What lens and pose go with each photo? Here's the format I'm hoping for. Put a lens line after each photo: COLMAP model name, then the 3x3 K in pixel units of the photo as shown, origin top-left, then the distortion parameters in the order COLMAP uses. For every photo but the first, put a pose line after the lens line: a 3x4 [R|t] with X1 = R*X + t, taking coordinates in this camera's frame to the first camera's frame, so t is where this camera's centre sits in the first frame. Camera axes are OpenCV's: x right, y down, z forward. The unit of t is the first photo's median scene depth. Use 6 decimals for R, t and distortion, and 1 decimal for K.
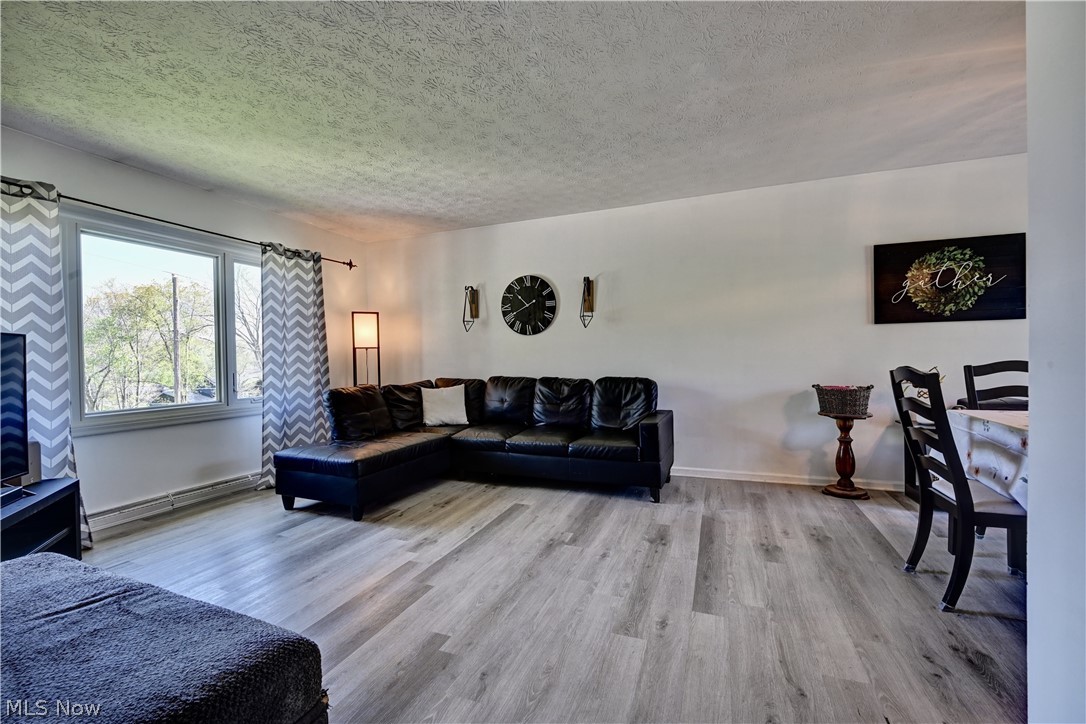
lens RADIAL K [[452.2, 0, 541.3], [0, 452.2, 359.5], [0, 0, 1]] dist [0.000278, -0.000317]
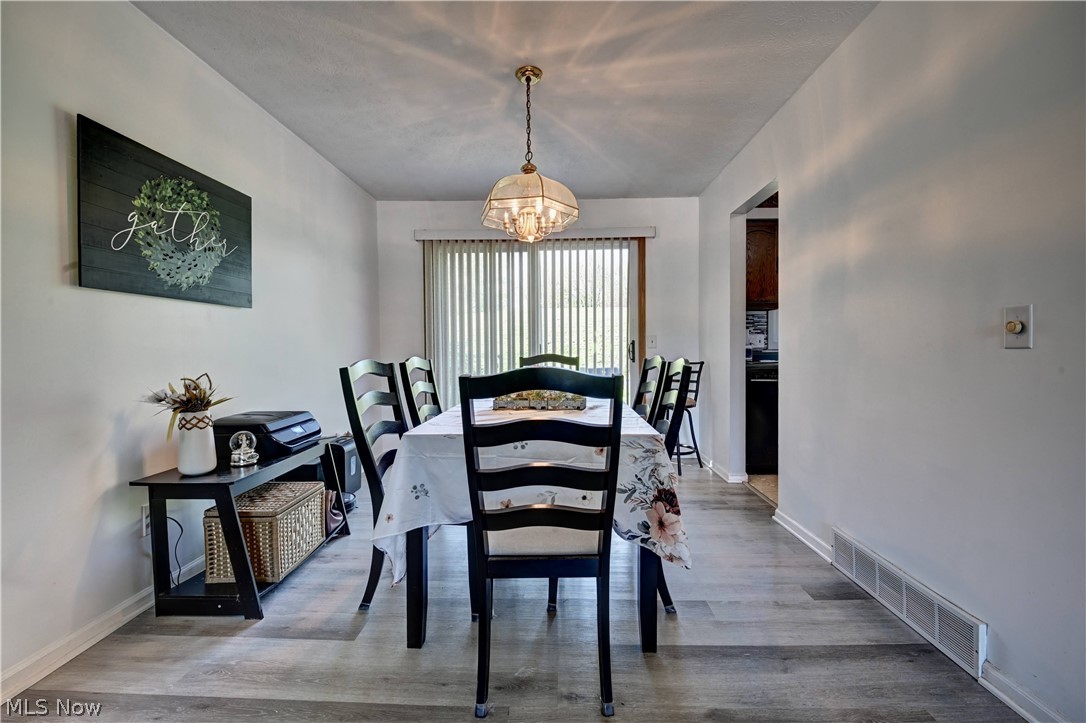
lens RADIAL K [[452.2, 0, 543.5], [0, 452.2, 357.7], [0, 0, 1]] dist [0.000278, -0.000317]
pose [[-0.340199, -0.007691, 0.940322, 0.152309], [0.015307, 0.999789, 0.013716, -0.005427], [-0.940229, 0.019060, -0.340009, 0.756788]]
